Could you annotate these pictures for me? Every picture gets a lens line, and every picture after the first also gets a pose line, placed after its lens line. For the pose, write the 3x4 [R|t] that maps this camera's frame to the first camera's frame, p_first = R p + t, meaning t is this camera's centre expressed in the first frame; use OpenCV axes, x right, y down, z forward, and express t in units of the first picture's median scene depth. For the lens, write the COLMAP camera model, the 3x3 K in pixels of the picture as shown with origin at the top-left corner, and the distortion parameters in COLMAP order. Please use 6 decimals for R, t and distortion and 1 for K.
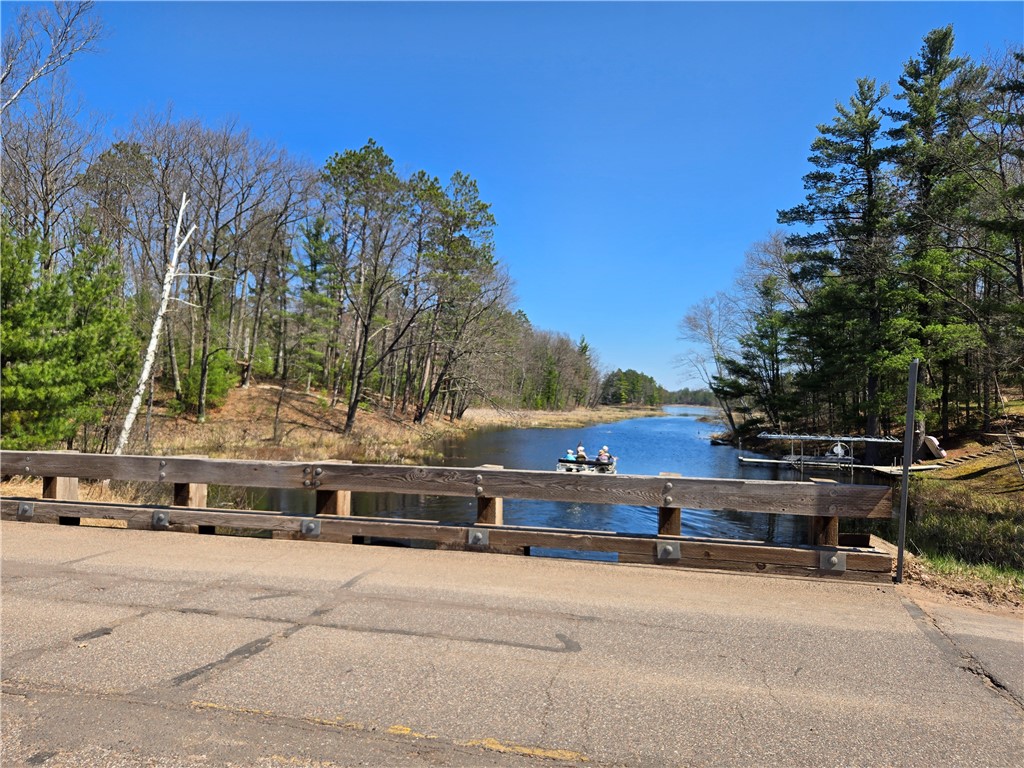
lens RADIAL K [[692.2, 0, 510.6], [0, 692.2, 390.7], [0, 0, 1]] dist [0.066050, -0.042029]
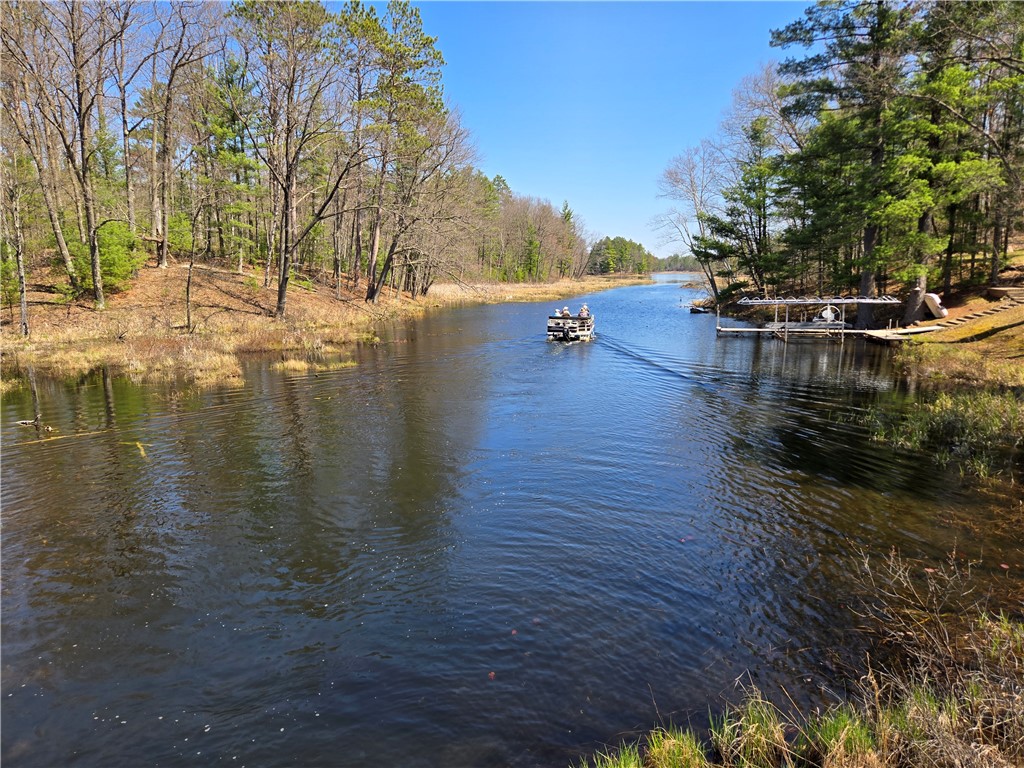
lens RADIAL K [[692.2, 0, 510.6], [0, 692.2, 390.7], [0, 0, 1]] dist [0.066050, -0.042029]
pose [[0.999144, -0.039385, 0.012655, 0.041464], [0.036462, 0.982933, 0.180313, 0.004364], [-0.019541, -0.179697, 0.983528, 0.095186]]
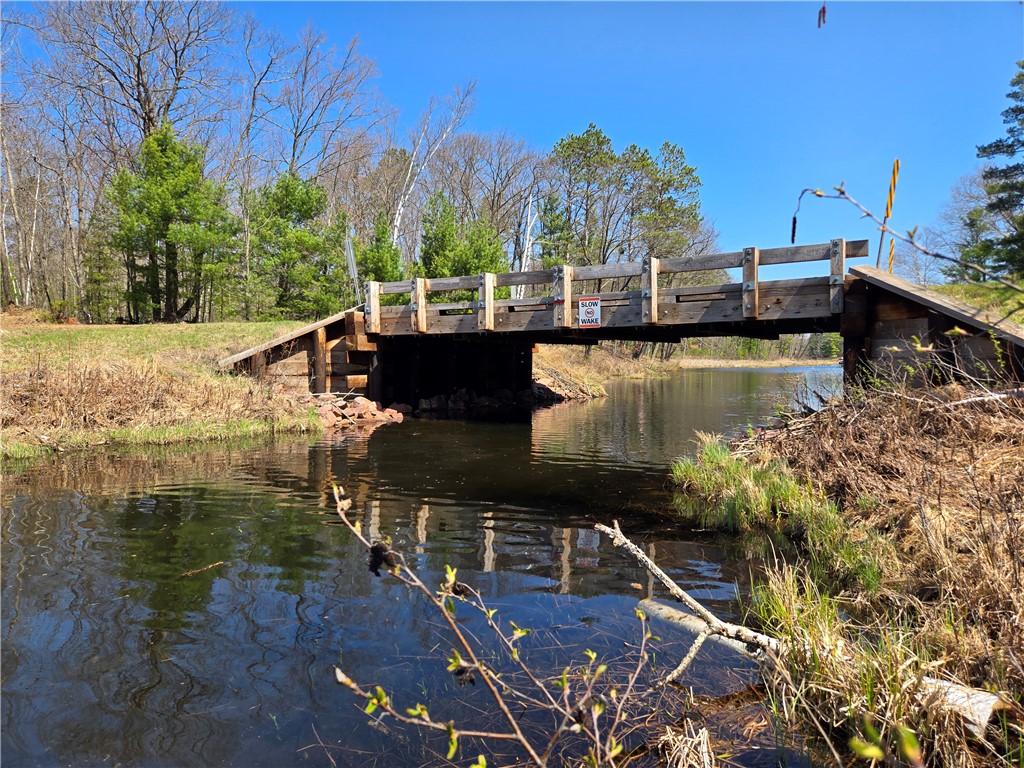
lens RADIAL K [[671.0, 0, 515.3], [0, 671.0, 386.2], [0, 0, 1]] dist [0.046093, -0.038097]
pose [[0.960926, -0.019667, -0.276106, -0.017911], [0.033917, 0.998322, 0.046931, 0.037402], [0.274719, -0.054462, 0.959981, -0.215898]]
